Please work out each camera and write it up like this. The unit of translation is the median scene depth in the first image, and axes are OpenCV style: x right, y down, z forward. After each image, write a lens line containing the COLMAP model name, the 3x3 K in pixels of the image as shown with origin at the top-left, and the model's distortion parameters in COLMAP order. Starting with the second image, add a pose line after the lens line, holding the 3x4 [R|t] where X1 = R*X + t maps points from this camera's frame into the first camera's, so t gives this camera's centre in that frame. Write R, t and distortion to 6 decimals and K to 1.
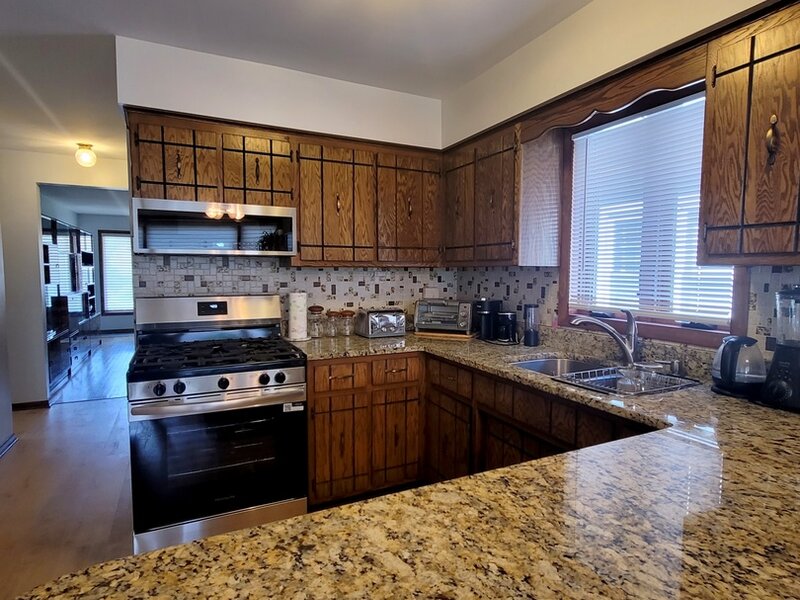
lens RADIAL K [[446.5, 0, 401.0], [0, 446.5, 302.4], [0, 0, 1]] dist [0.002405, 0.001926]
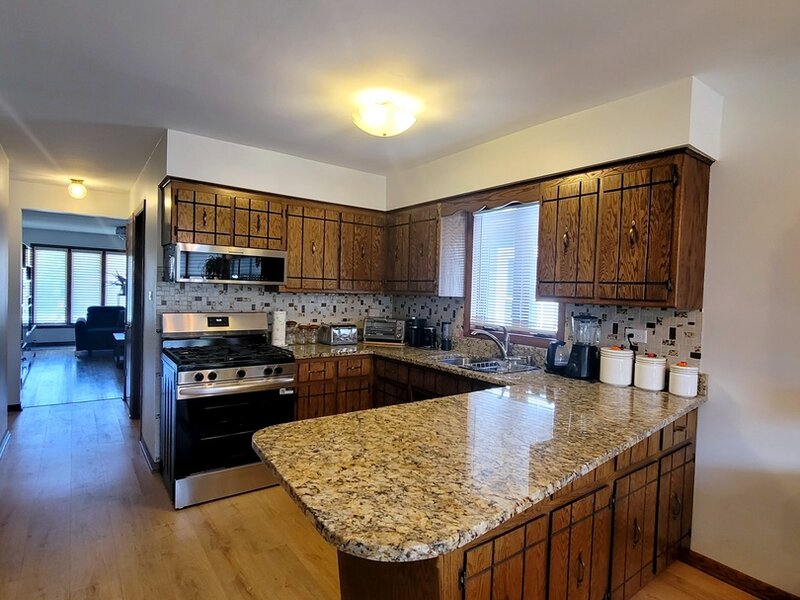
lens RADIAL K [[433.1, 0, 398.2], [0, 433.1, 302.2], [0, 0, 1]] dist [-0.003384, -0.000216]
pose [[0.983617, 0.022098, 0.178912, -0.124024], [-0.014606, 0.998965, -0.043082, 0.002914], [-0.179679, 0.039763, 0.982921, -0.386141]]
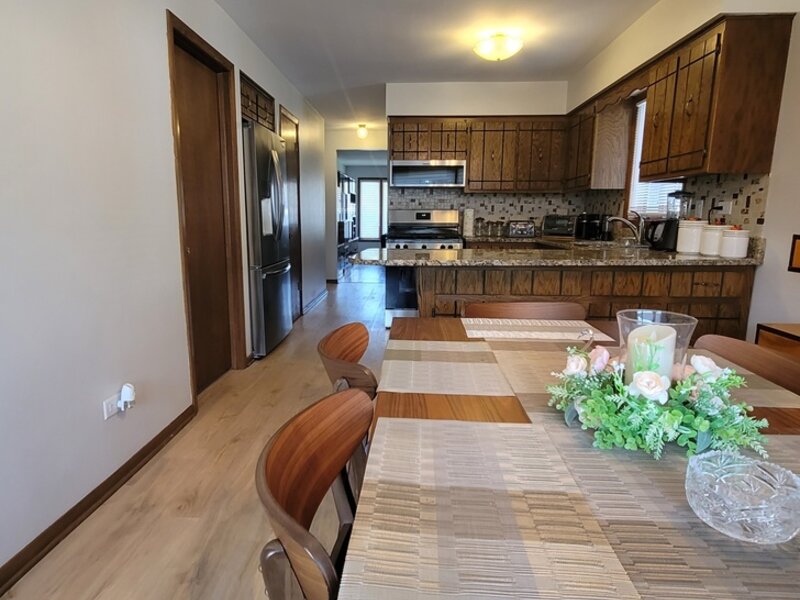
lens RADIAL K [[479.4, 0, 386.0], [0, 479.4, 294.8], [0, 0, 1]] dist [0.005073, 0.003968]
pose [[0.870979, 0.083005, -0.484258, 0.460879], [-0.038092, 0.994067, 0.101879, 0.145502], [0.489842, -0.070288, 0.868973, -0.884108]]
